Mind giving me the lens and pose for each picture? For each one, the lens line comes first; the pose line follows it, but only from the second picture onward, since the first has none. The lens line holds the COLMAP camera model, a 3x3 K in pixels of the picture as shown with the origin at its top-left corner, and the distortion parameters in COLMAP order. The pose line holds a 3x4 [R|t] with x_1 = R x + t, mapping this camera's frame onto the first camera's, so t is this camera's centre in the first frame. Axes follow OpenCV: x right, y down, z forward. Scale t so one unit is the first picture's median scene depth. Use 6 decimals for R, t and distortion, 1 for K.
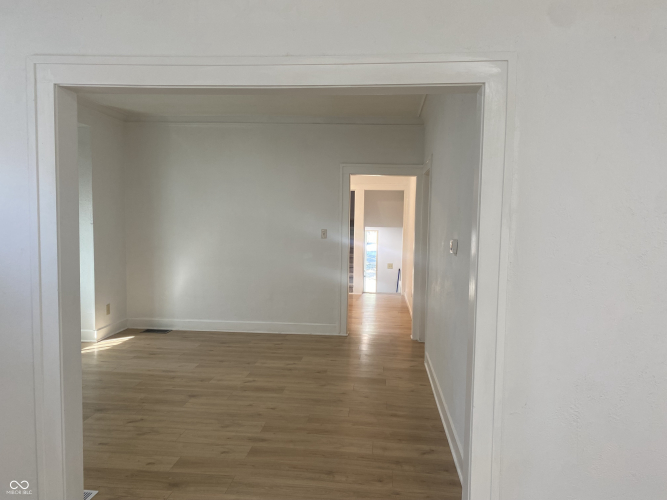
lens RADIAL K [[515.8, 0, 333.5], [0, 515.8, 250.0], [0, 0, 1]] dist [-0.002295, -0.001570]
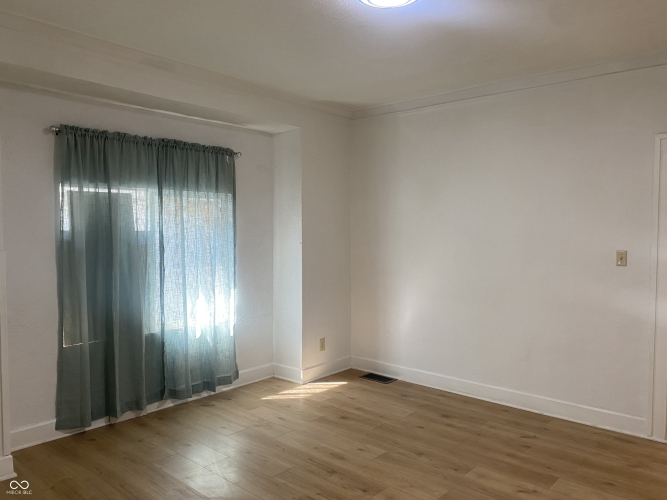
lens RADIAL K [[506.5, 0, 332.9], [0, 506.5, 242.9], [0, 0, 1]] dist [0.000983, -0.002297]
pose [[0.801233, 0.000604, -0.598352, 0.066362], [-0.023080, 0.999287, -0.029896, -0.025073], [0.597907, 0.037763, 0.800676, 0.350723]]
